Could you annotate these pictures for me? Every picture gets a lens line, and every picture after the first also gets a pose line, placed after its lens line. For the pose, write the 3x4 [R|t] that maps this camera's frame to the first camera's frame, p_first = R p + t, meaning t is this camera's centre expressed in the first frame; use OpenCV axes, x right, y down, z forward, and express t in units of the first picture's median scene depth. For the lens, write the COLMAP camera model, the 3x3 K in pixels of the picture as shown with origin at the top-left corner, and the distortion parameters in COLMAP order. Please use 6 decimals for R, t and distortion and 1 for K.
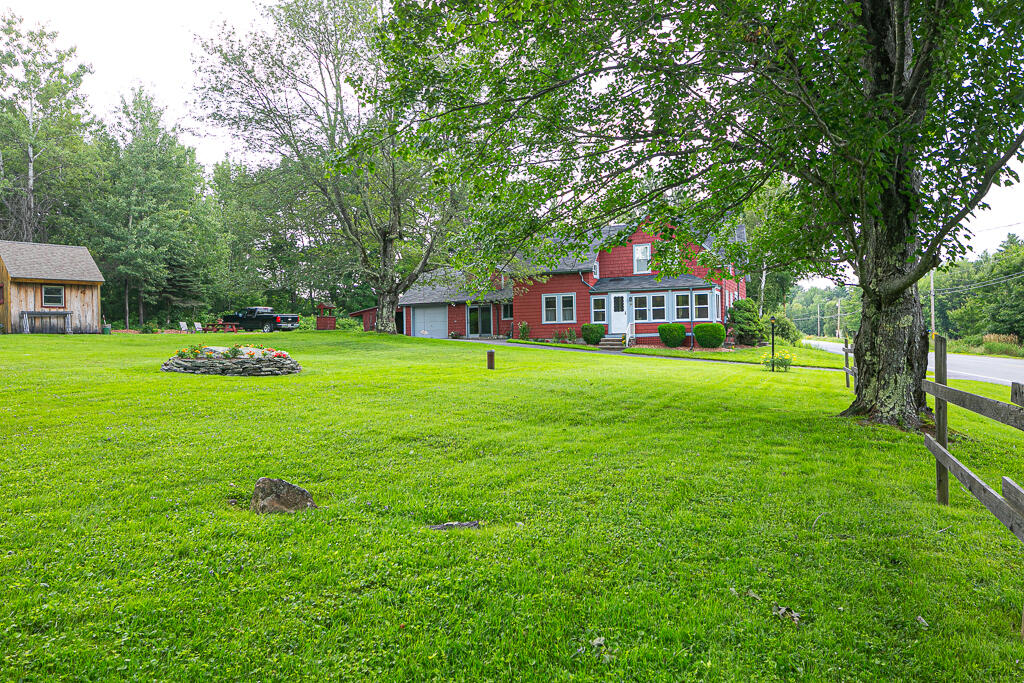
lens RADIAL K [[720.4, 0, 512.6], [0, 720.4, 343.6], [0, 0, 1]] dist [-0.013204, -0.001455]
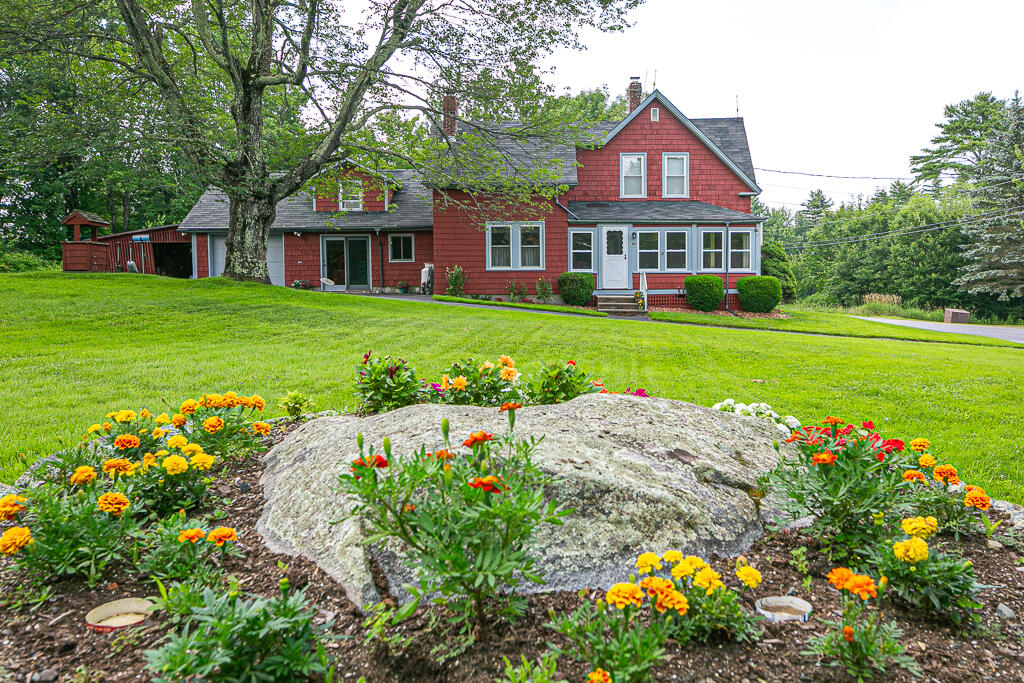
lens RADIAL K [[720.4, 0, 511.6], [0, 720.4, 341.5], [0, 0, 1]] dist [-0.013204, -0.001455]
pose [[0.889940, -0.019958, 0.455642, -0.229712], [-0.010769, 0.997844, 0.064741, -0.007615], [-0.455951, -0.062522, 0.887806, 0.469251]]
